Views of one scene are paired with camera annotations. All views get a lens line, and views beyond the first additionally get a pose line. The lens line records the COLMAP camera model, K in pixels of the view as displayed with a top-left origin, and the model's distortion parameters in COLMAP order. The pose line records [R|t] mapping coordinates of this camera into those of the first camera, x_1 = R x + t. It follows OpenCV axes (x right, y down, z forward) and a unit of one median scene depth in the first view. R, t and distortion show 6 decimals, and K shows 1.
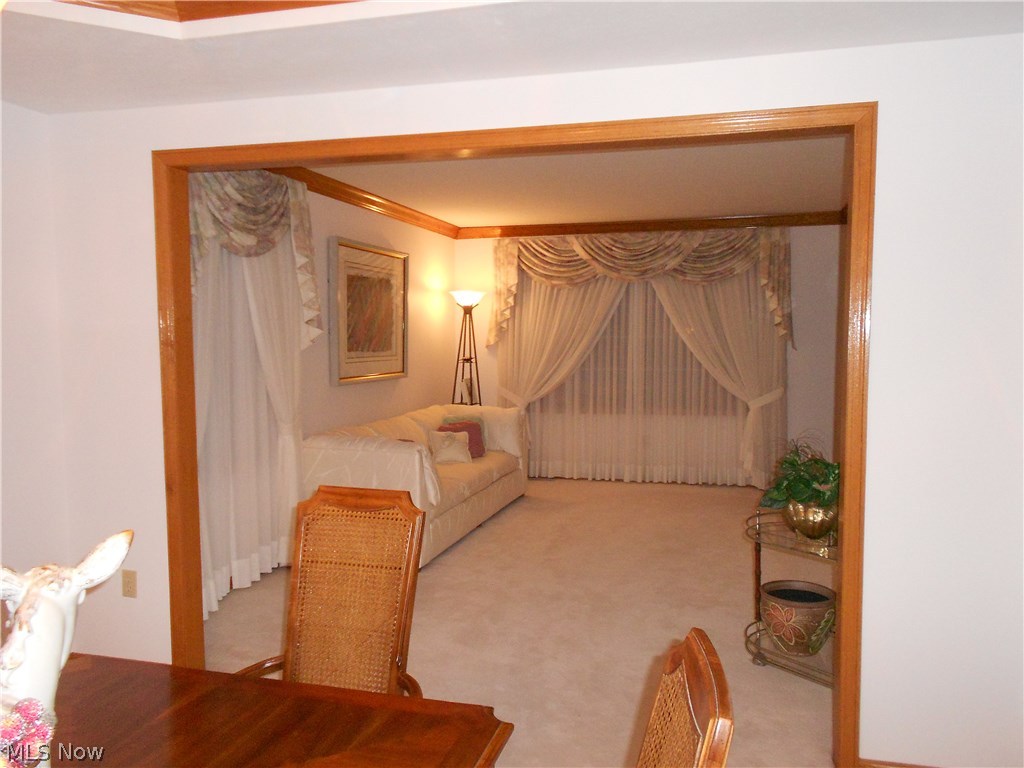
lens RADIAL K [[800.5, 0, 512.0], [0, 800.5, 384.0], [0, 0, 1]] dist [0.003359, 0.007078]
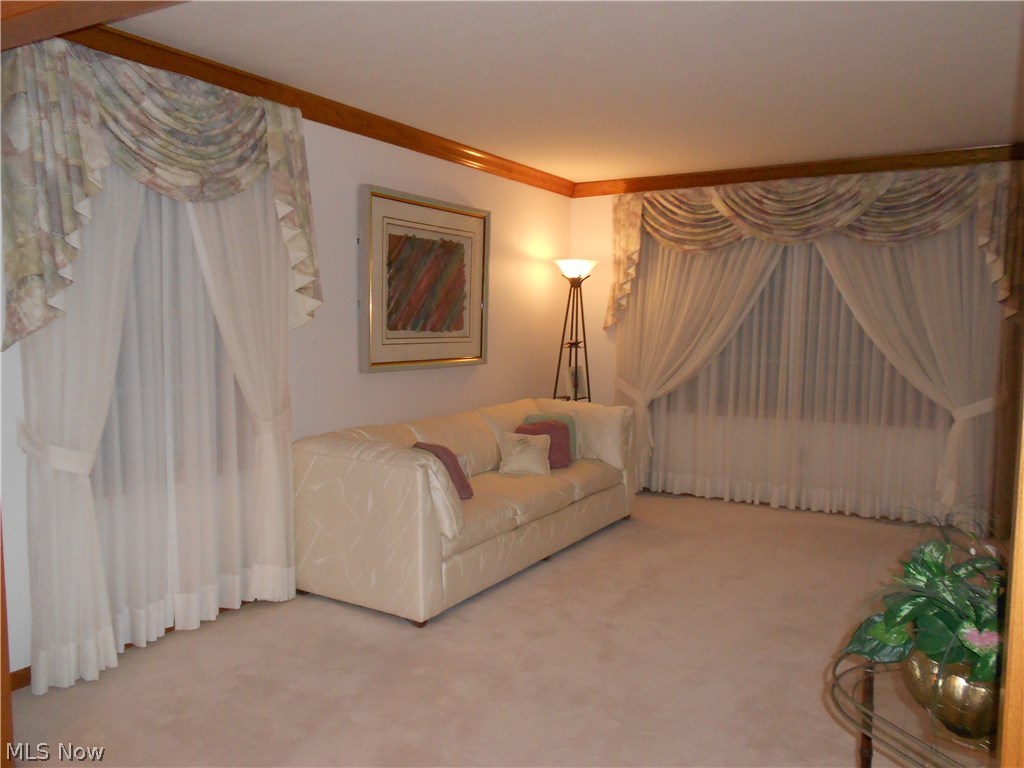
lens RADIAL K [[777.7, 0, 511.6], [0, 777.7, 389.4], [0, 0, 1]] dist [-0.000762, -0.005318]
pose [[0.962018, 0.034340, -0.270819, 0.101406], [-0.027128, 0.999172, 0.030329, -0.006587], [0.271636, -0.021831, 0.962152, 0.221219]]
